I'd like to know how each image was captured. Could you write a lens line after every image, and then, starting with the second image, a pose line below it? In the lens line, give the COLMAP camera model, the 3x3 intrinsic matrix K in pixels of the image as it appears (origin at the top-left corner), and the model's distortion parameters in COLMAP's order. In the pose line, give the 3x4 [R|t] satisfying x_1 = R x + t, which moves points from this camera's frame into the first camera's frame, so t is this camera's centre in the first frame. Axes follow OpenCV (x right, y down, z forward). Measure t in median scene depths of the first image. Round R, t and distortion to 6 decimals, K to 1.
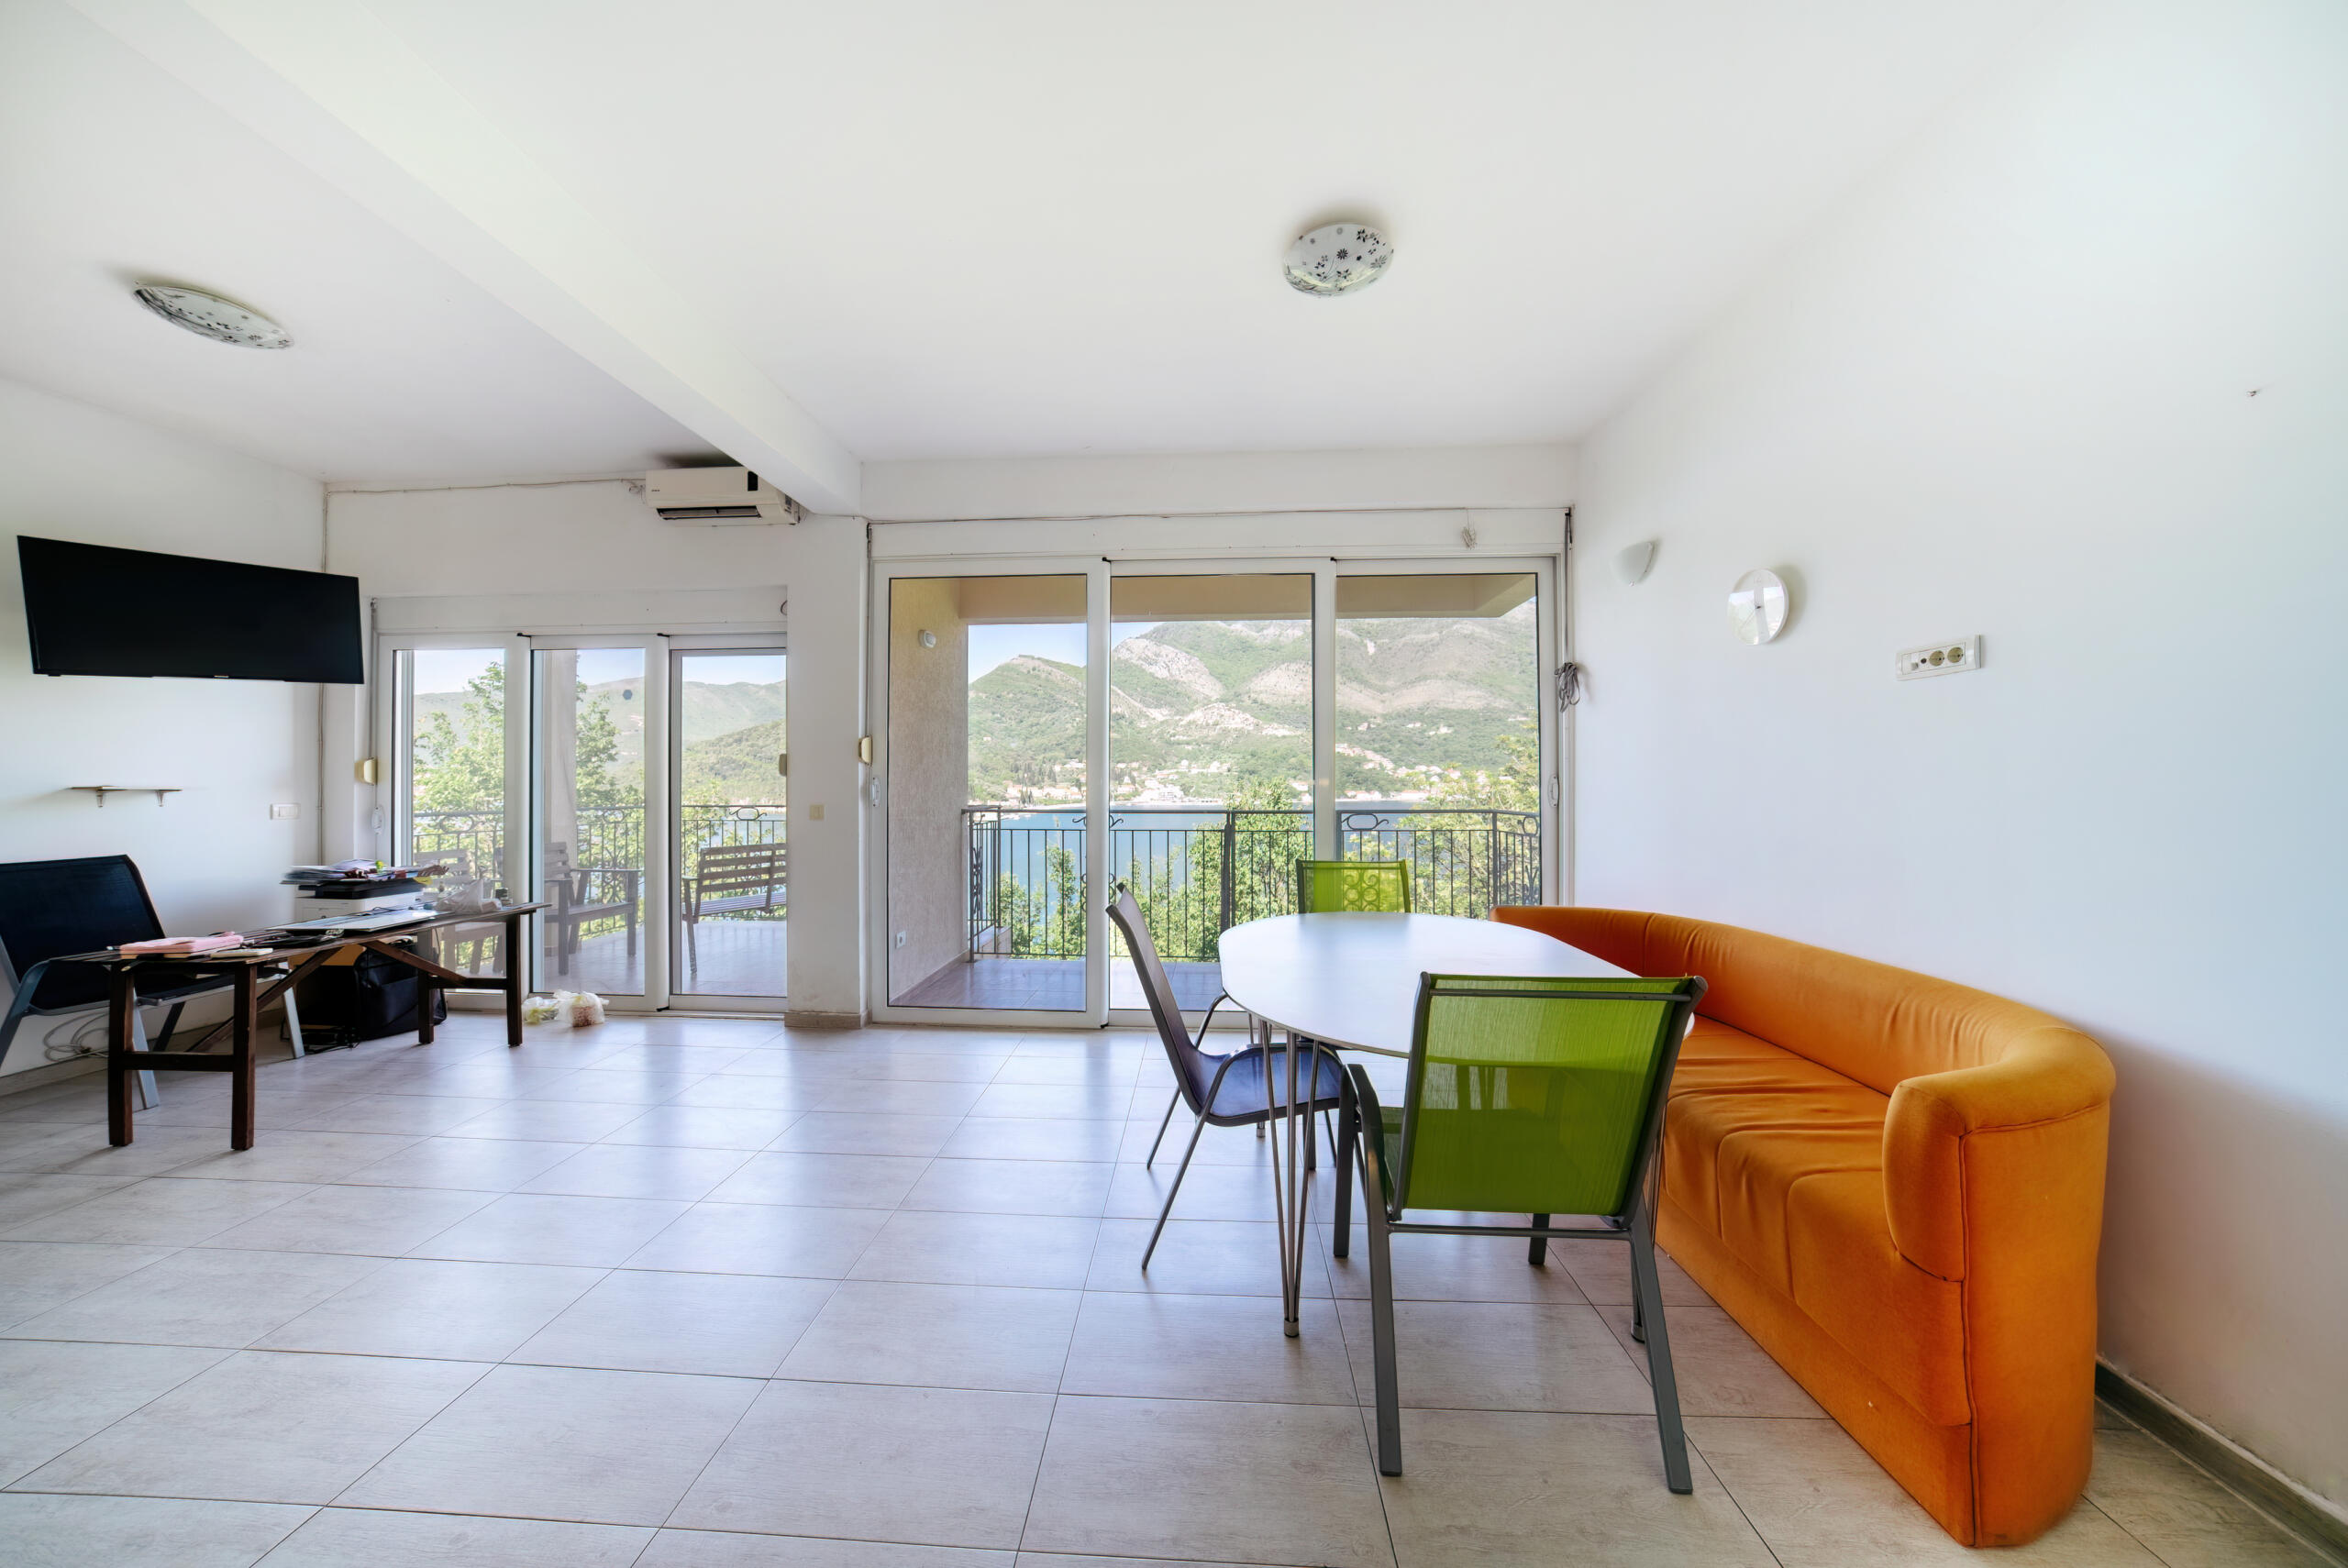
lens RADIAL K [[740.0, 0, 1164.2], [0, 740.0, 772.7], [0, 0, 1]] dist [-0.010643, 0.002648]
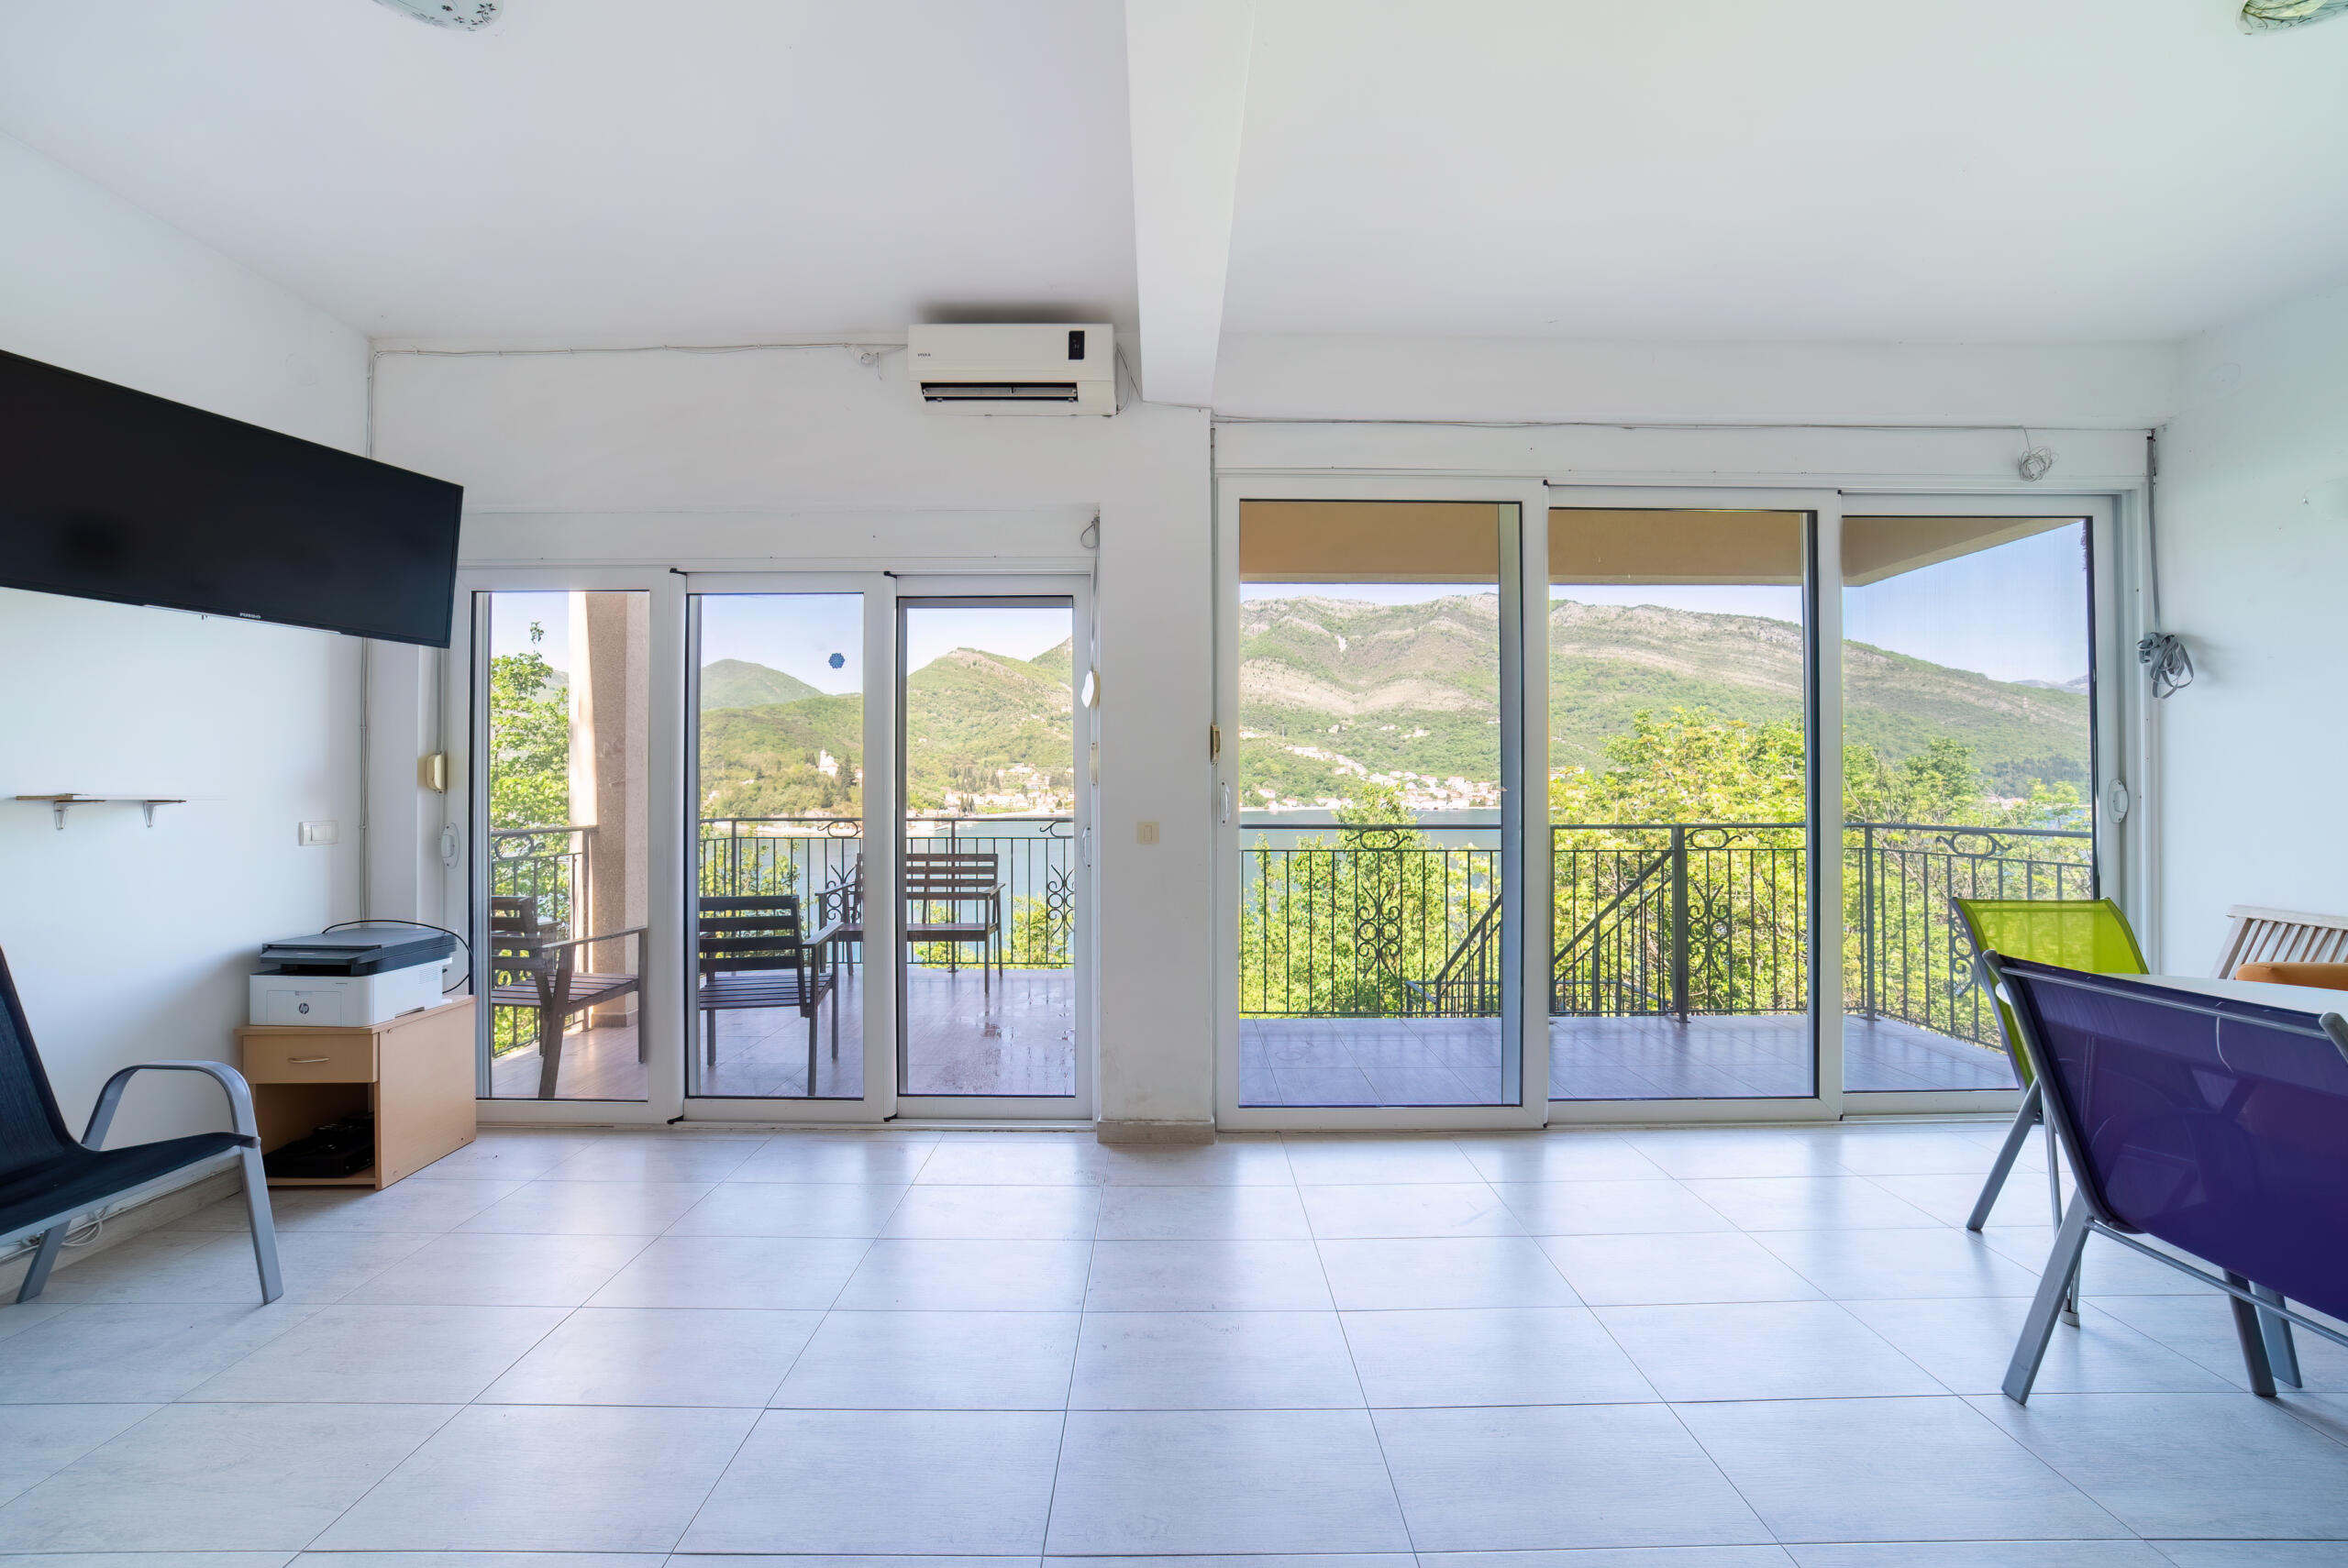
lens RADIAL K [[800.1, 0, 1166.6], [0, 800.1, 784.4], [0, 0, 1]] dist [-0.013076, 0.000775]
pose [[0.997285, 0.001231, 0.073630, -0.168098], [-0.001808, 0.999968, 0.007773, 0.000895], [-0.073618, -0.007885, 0.997255, 0.081900]]
